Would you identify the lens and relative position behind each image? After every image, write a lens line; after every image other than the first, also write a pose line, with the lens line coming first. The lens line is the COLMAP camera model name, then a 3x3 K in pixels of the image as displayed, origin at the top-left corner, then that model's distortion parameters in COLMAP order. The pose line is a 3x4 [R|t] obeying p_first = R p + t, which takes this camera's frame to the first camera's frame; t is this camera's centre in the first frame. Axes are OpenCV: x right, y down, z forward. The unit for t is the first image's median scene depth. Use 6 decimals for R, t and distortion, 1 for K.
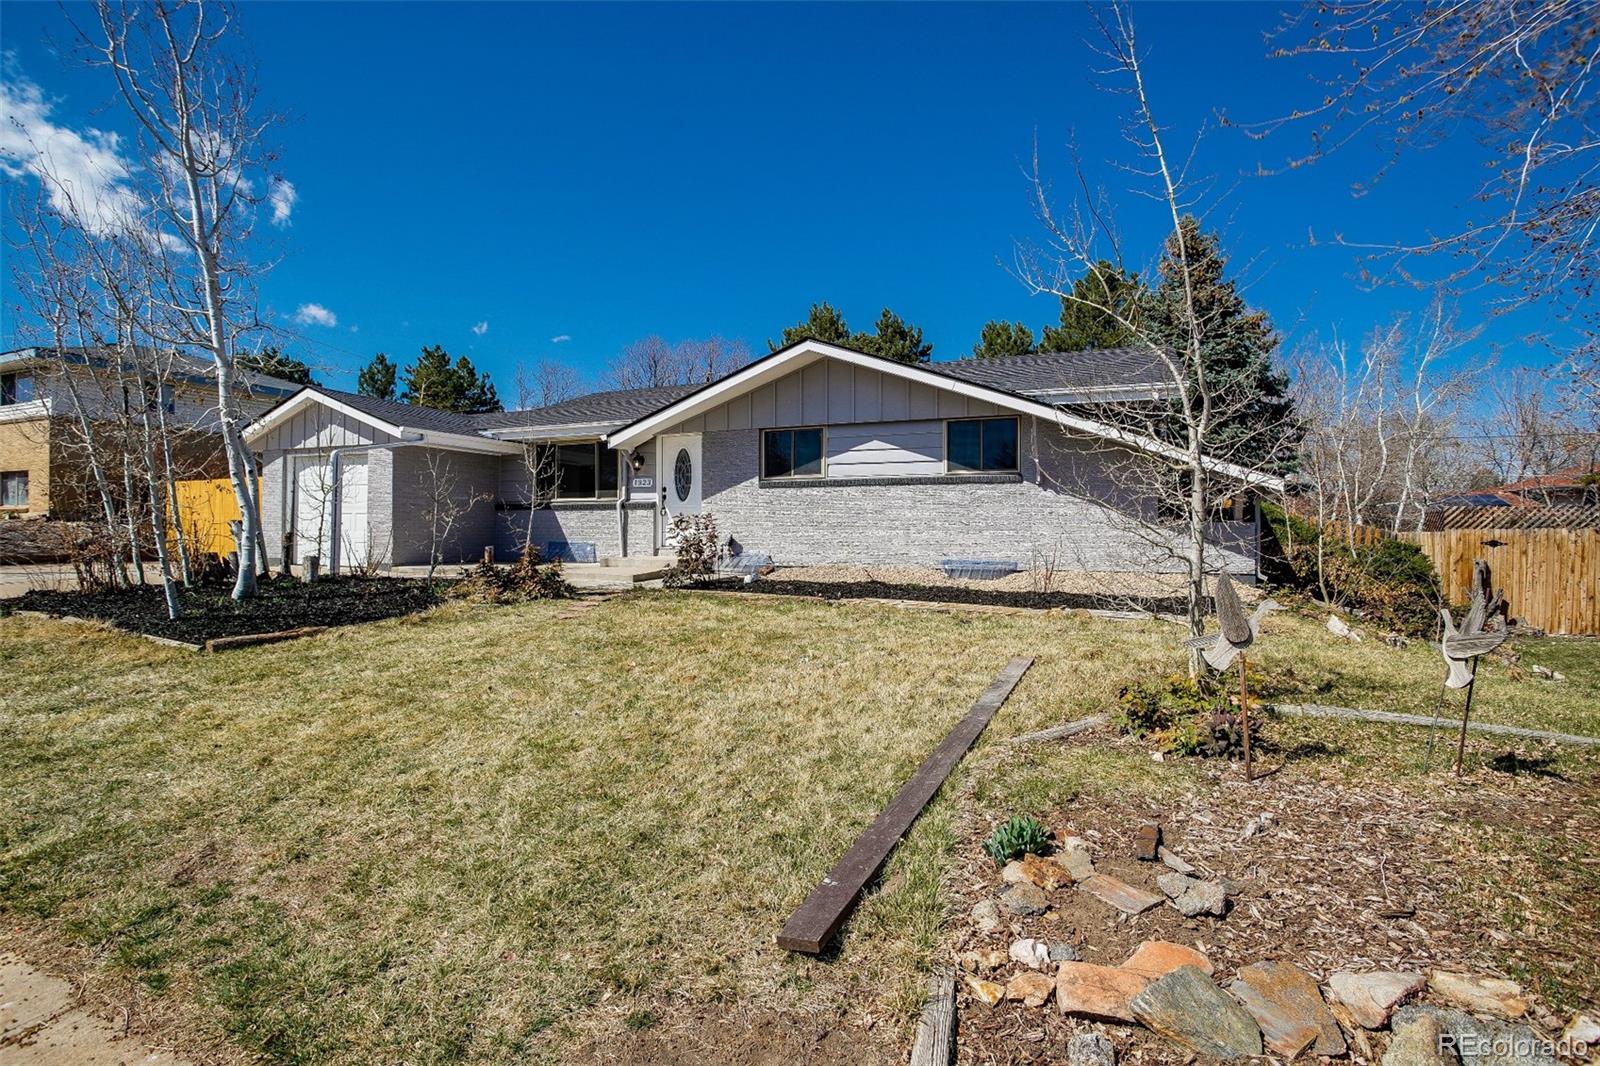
lens RADIAL K [[793.0, 0, 795.9], [0, 793.0, 526.9], [0, 0, 1]] dist [-0.080361, 0.034840]
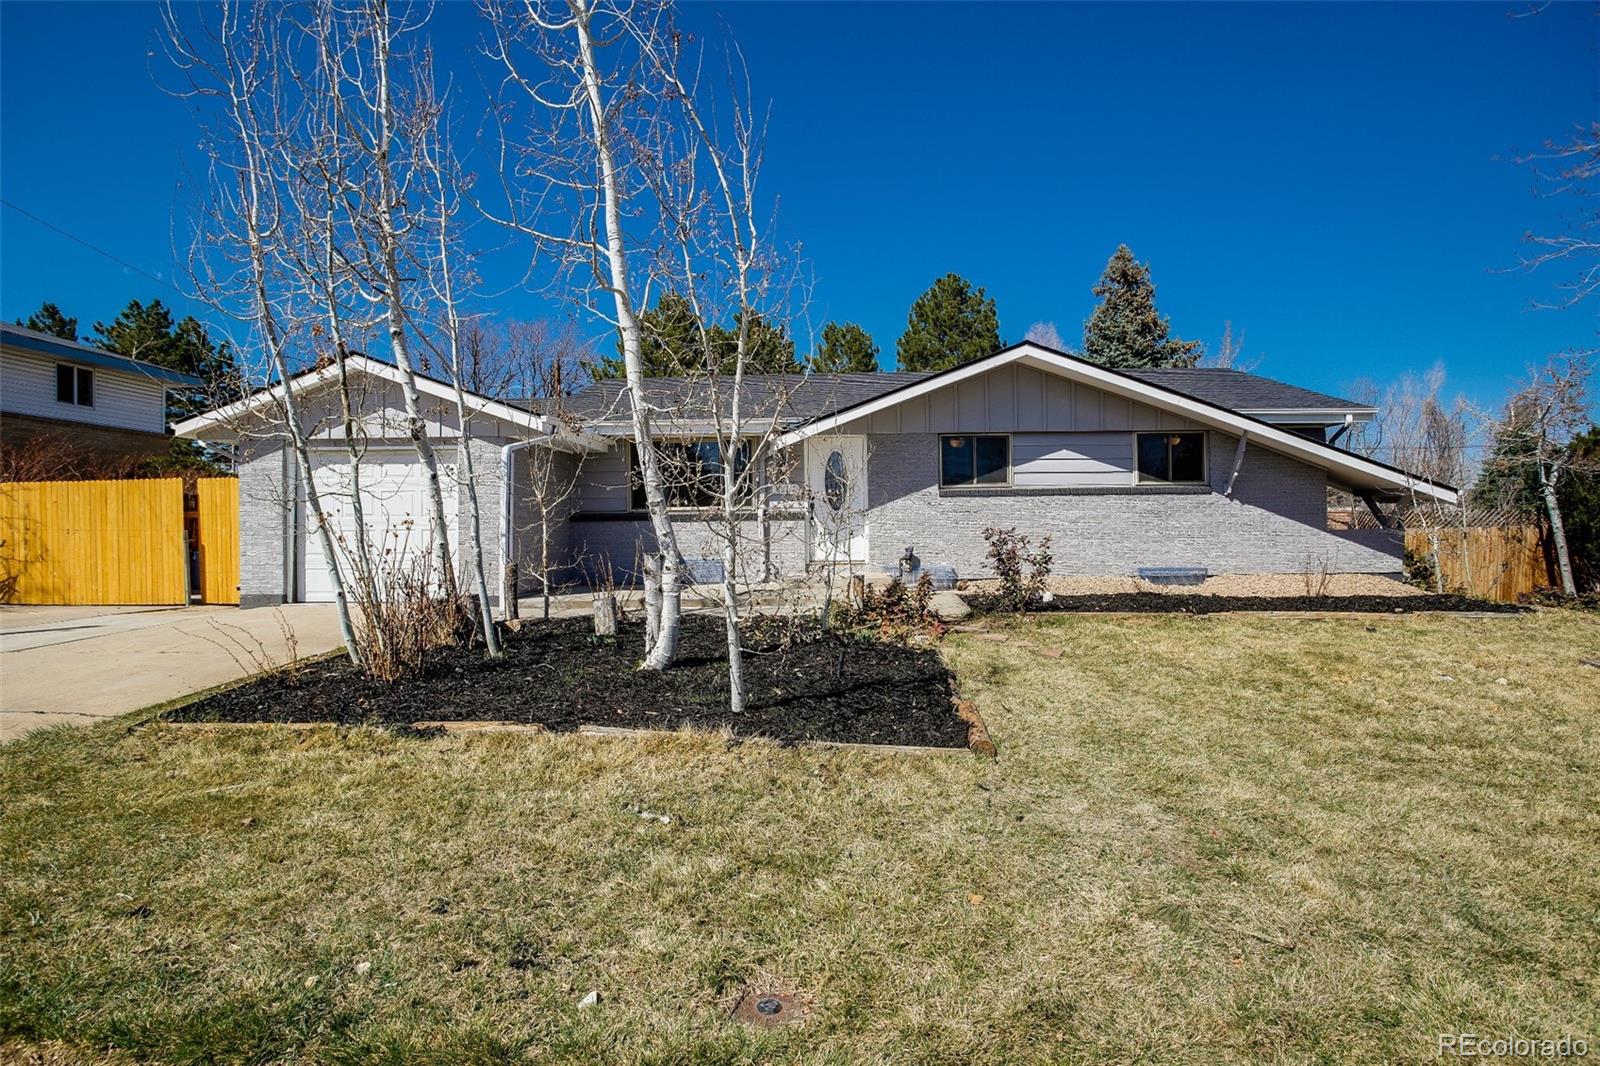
lens RADIAL K [[793.0, 0, 795.9], [0, 793.0, 526.9], [0, 0, 1]] dist [-0.080361, 0.034840]
pose [[0.927585, -0.015546, 0.373288, -0.562061], [0.012459, 0.999865, 0.010679, -0.026157], [-0.373404, -0.005255, 0.927654, 0.201545]]
